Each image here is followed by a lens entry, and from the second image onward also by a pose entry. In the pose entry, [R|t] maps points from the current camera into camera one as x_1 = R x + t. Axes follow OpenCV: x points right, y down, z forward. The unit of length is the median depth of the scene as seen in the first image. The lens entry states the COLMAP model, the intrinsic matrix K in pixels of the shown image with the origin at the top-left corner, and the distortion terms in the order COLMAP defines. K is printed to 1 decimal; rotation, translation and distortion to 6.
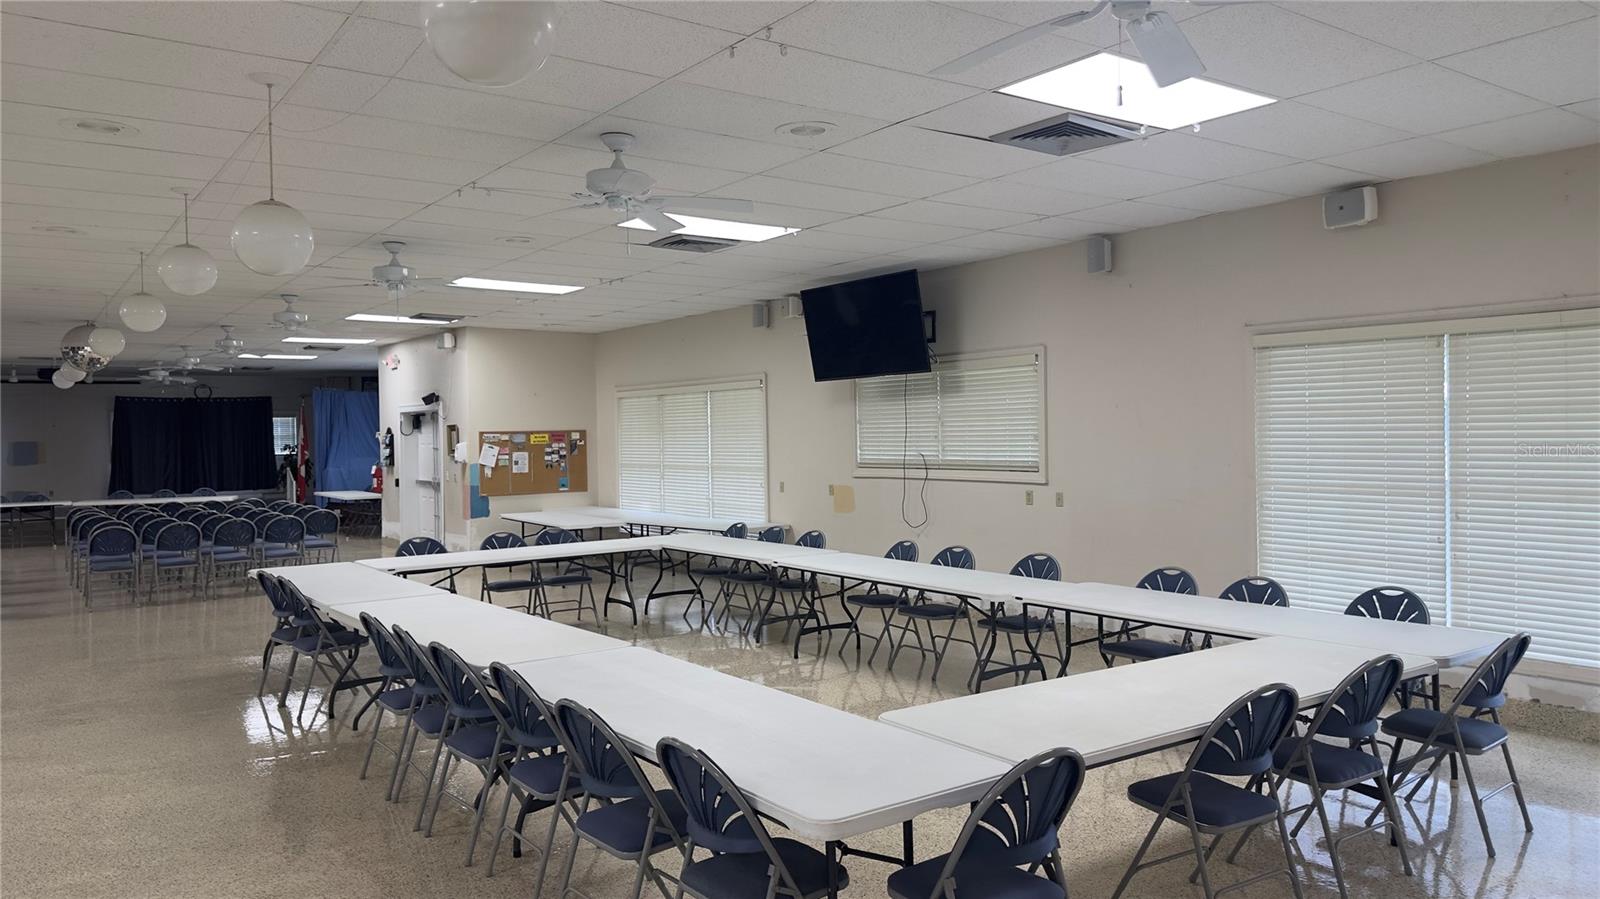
lens RADIAL K [[1117.1, 0, 809.2], [0, 1117.1, 449.1], [0, 0, 1]] dist [0.017430, -0.009601]
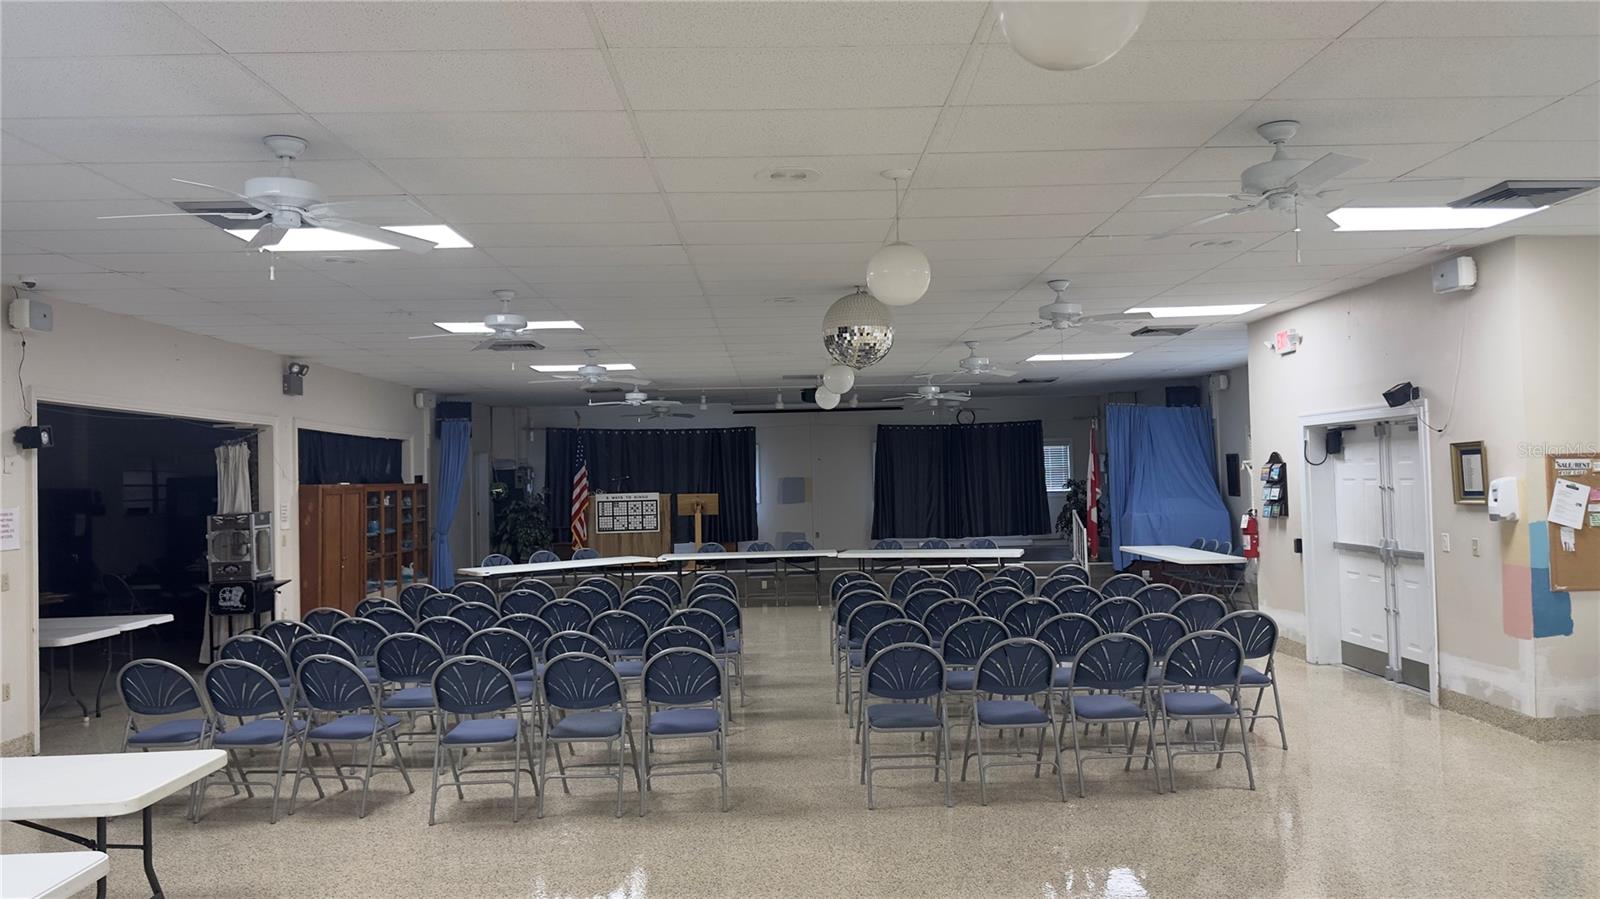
lens RADIAL K [[1117.1, 0, 802.7], [0, 1117.1, 448.8], [0, 0, 1]] dist [0.017430, -0.009601]
pose [[0.820295, -0.019933, -0.571593, -0.240541], [0.003446, 0.999547, -0.029911, -0.004112], [0.571931, 0.022566, 0.819992, 0.363364]]
